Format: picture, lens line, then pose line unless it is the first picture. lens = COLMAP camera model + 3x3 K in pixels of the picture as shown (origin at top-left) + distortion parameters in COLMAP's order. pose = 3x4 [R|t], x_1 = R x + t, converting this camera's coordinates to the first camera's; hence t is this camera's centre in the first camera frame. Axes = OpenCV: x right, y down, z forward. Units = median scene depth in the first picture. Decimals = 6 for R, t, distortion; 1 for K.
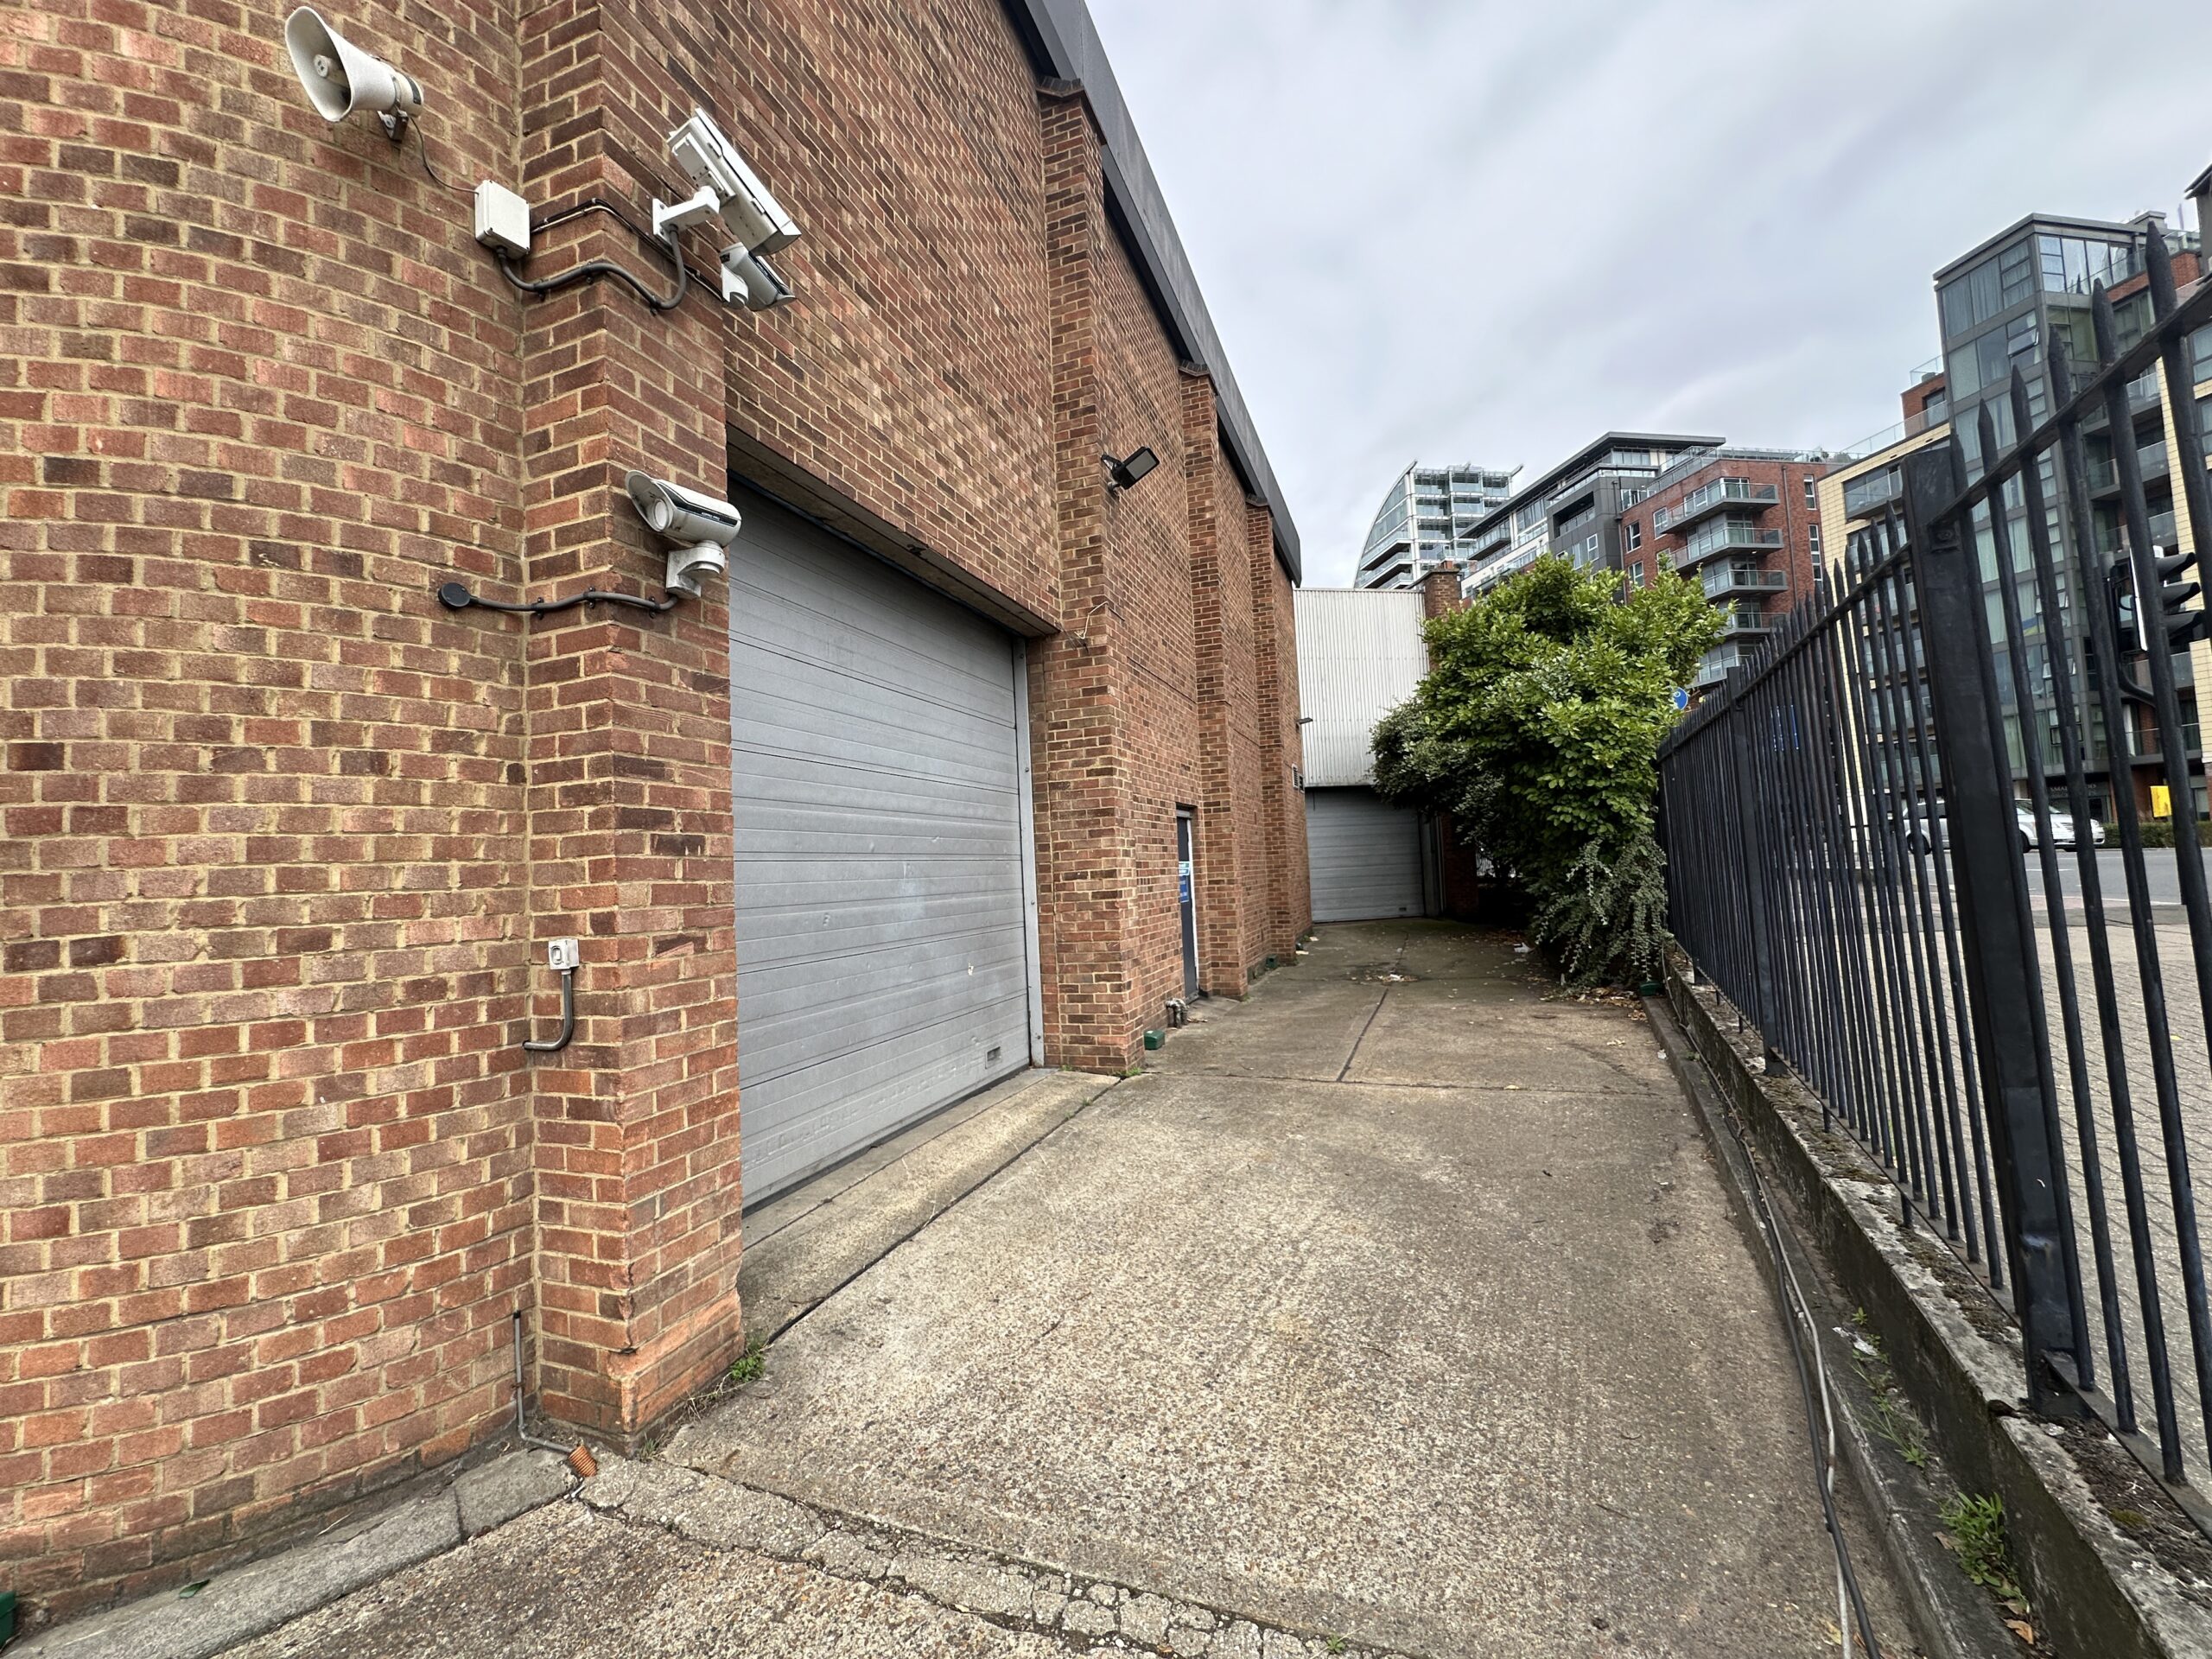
lens RADIAL K [[885.5, 0, 1108.2], [0, 885.5, 823.9], [0, 0, 1]] dist [-0.004002, 0.000184]
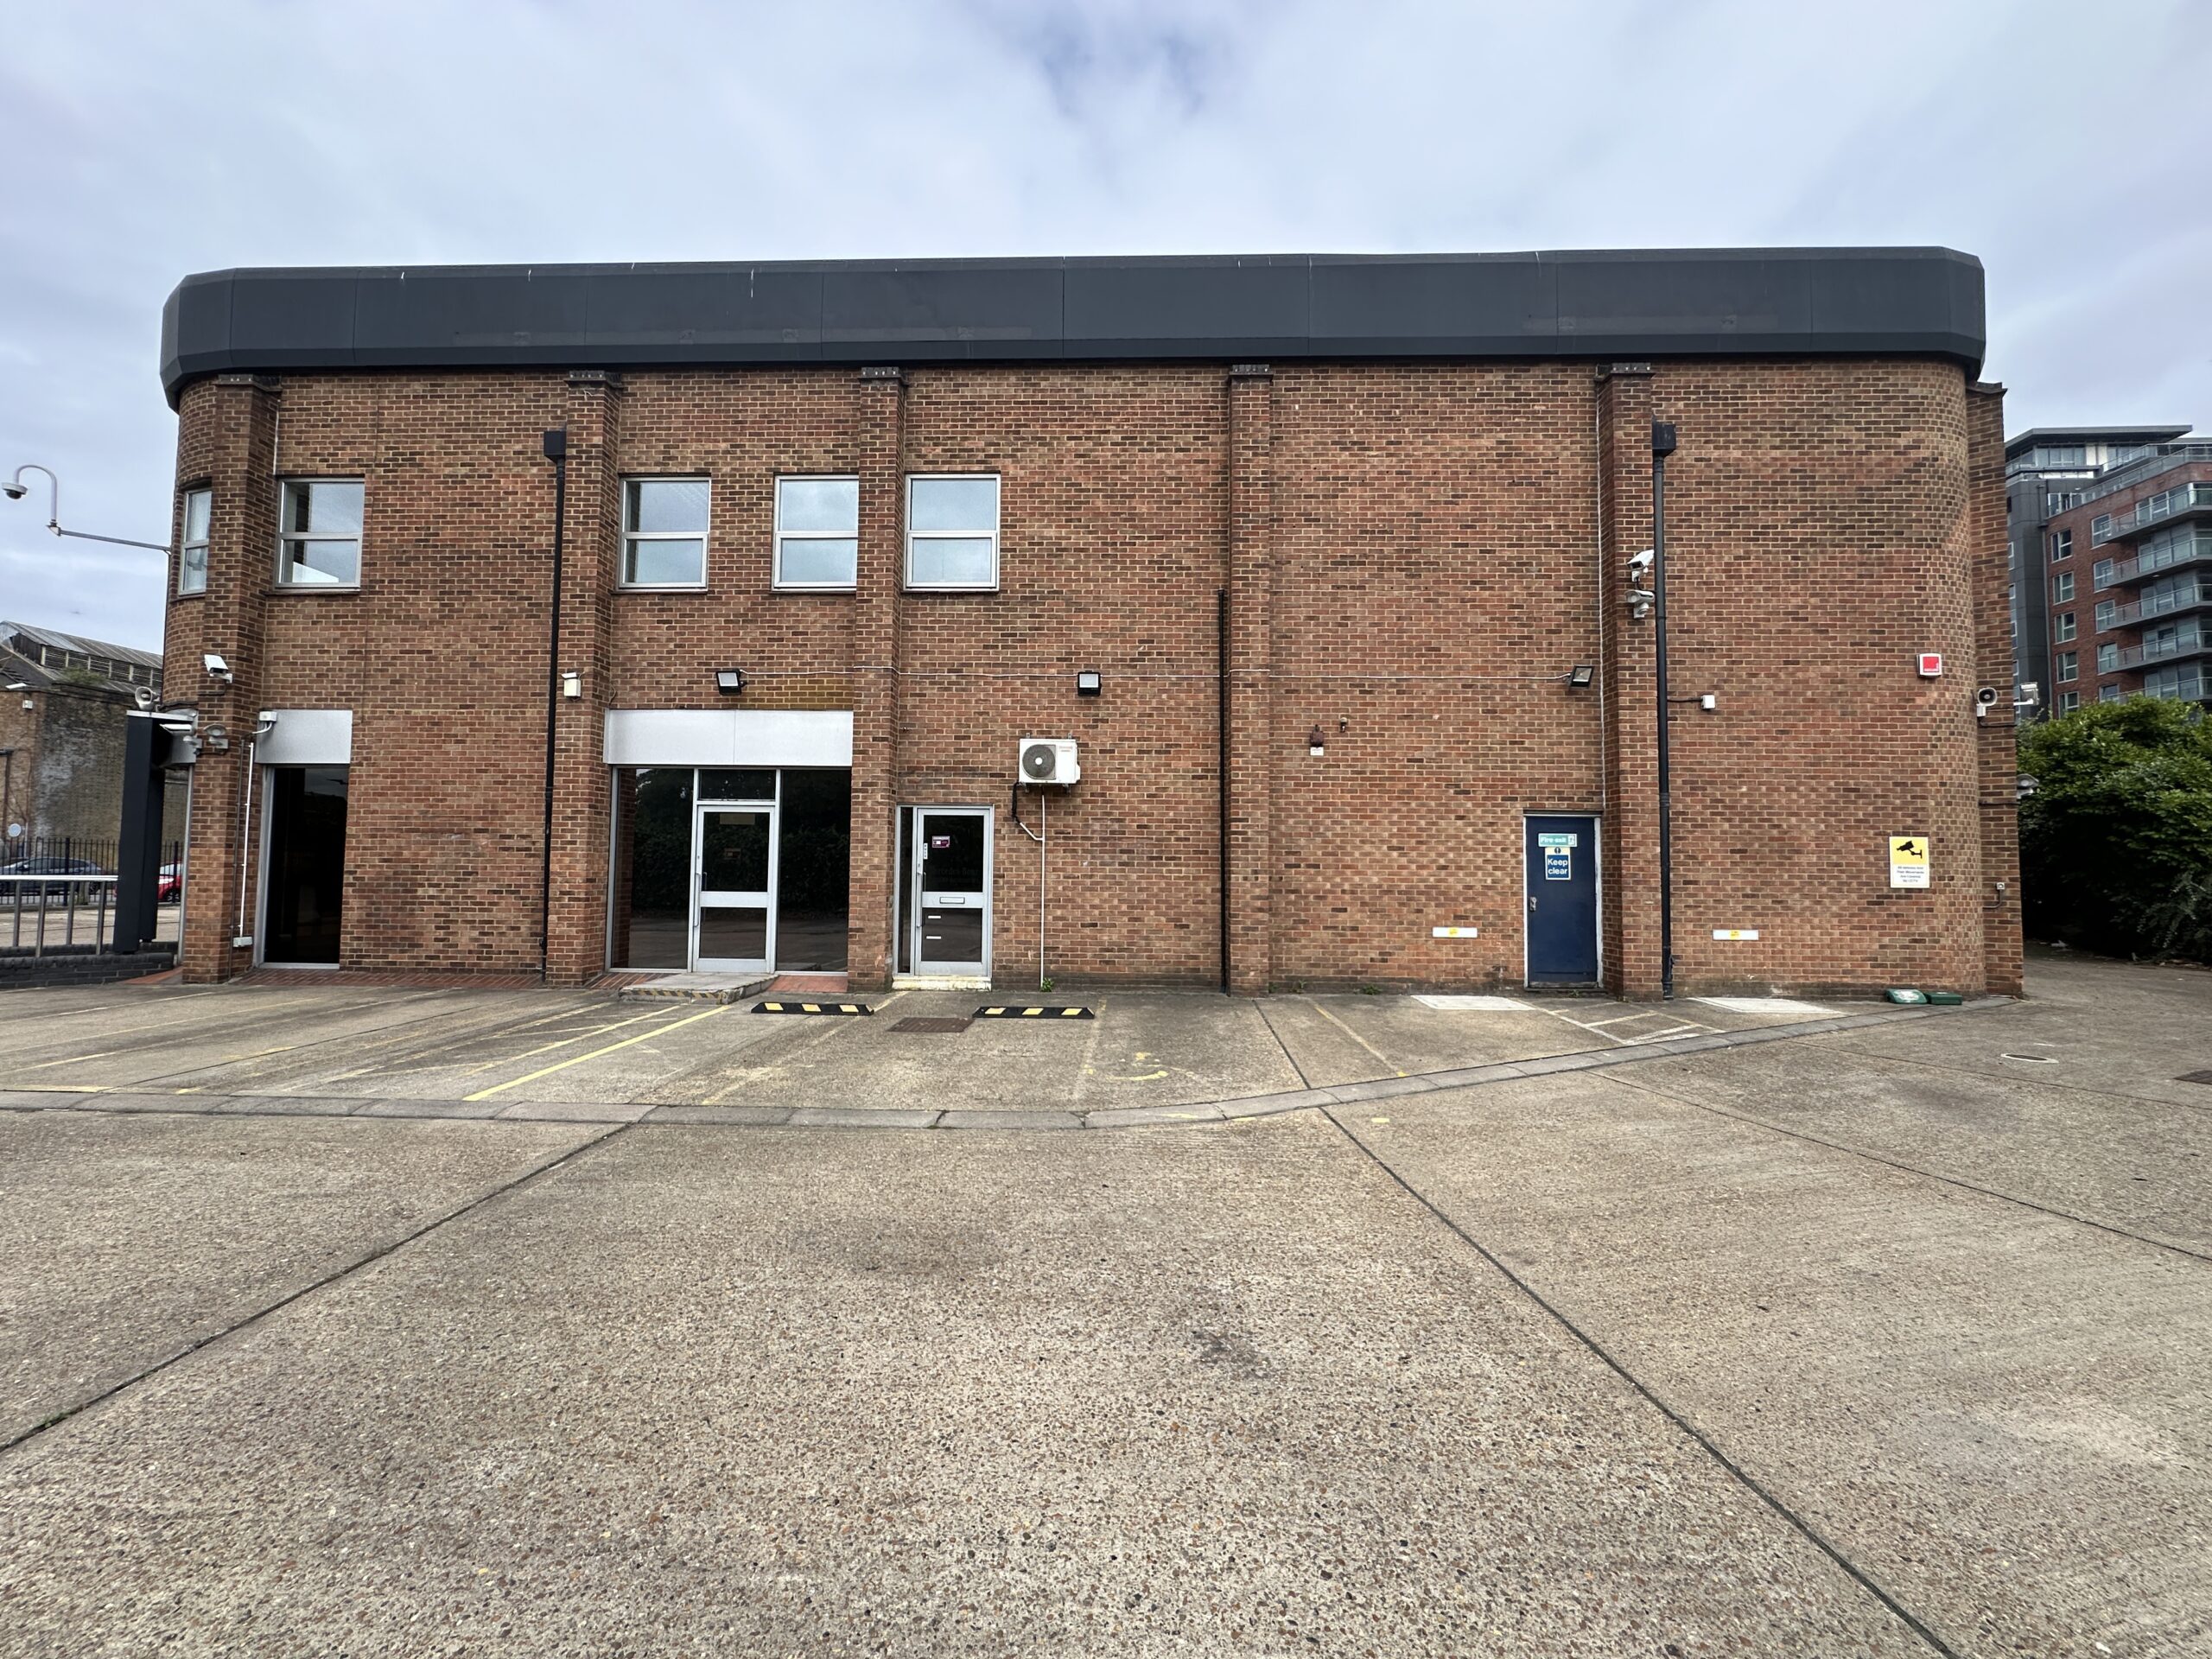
lens RADIAL K [[885.5, 0, 1101.3], [0, 885.5, 825.4], [0, 0, 1]] dist [-0.004002, 0.000184]
pose [[0.966400, 0.041485, -0.253672, -0.911980], [-0.039897, 0.999139, 0.011401, -0.005035], [0.253926, -0.000897, 0.967223, -1.033431]]
